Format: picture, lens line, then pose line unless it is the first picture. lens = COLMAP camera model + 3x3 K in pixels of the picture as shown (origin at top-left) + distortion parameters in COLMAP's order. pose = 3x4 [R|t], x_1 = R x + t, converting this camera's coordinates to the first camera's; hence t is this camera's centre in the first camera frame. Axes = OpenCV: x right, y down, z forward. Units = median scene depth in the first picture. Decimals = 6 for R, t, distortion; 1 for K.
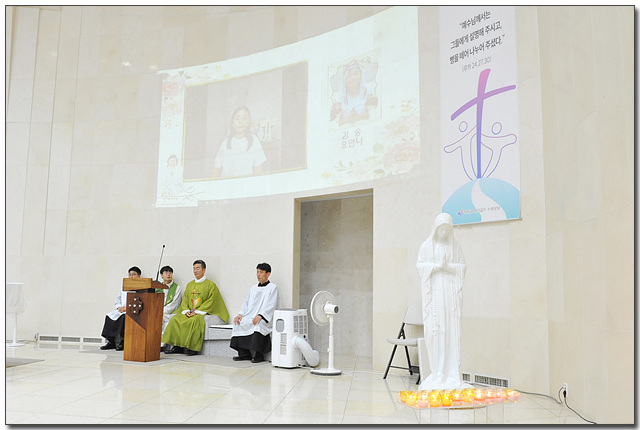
lens RADIAL K [[503.0, 0, 322.9], [0, 503.0, 218.7], [0, 0, 1]] dist [-0.005571, -0.014215]
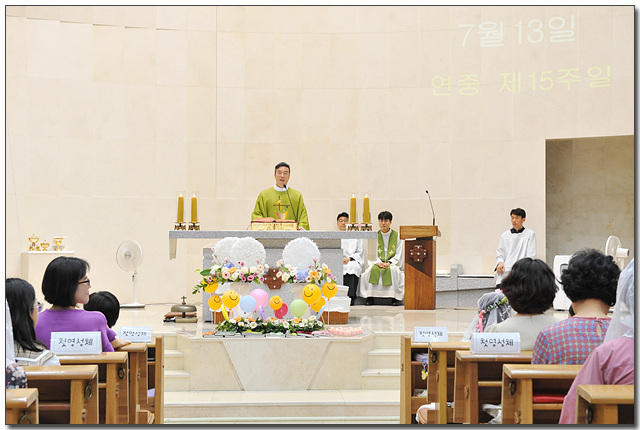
lens RADIAL K [[1103.2, 0, 320.0], [0, 1103.2, 212.5], [0, 0, 1]] dist [0.148909, 0.000000]
pose [[0.976130, -0.008194, 0.217034, -0.936985], [-0.018024, 0.992785, 0.118549, -0.145702], [-0.216439, -0.119631, 0.968939, -0.948481]]
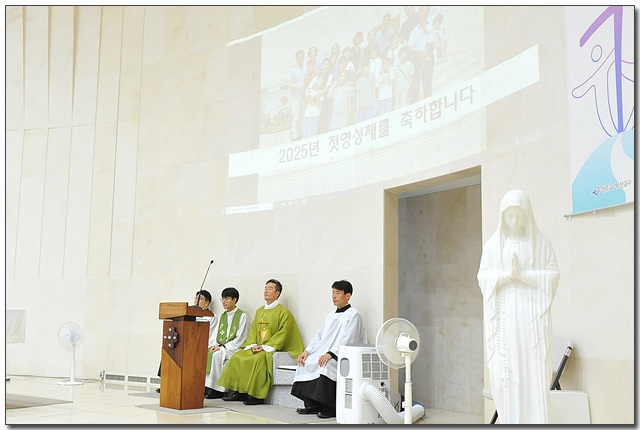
lens RADIAL K [[658.3, 0, 316.9], [0, 658.3, 218.0], [0, 0, 1]] dist [-0.001176, 0.000000]
pose [[0.935503, -0.054453, -0.349097, 0.185548], [0.047794, 0.998474, -0.027666, 0.021965], [0.350071, 0.009197, 0.936678, 0.095581]]
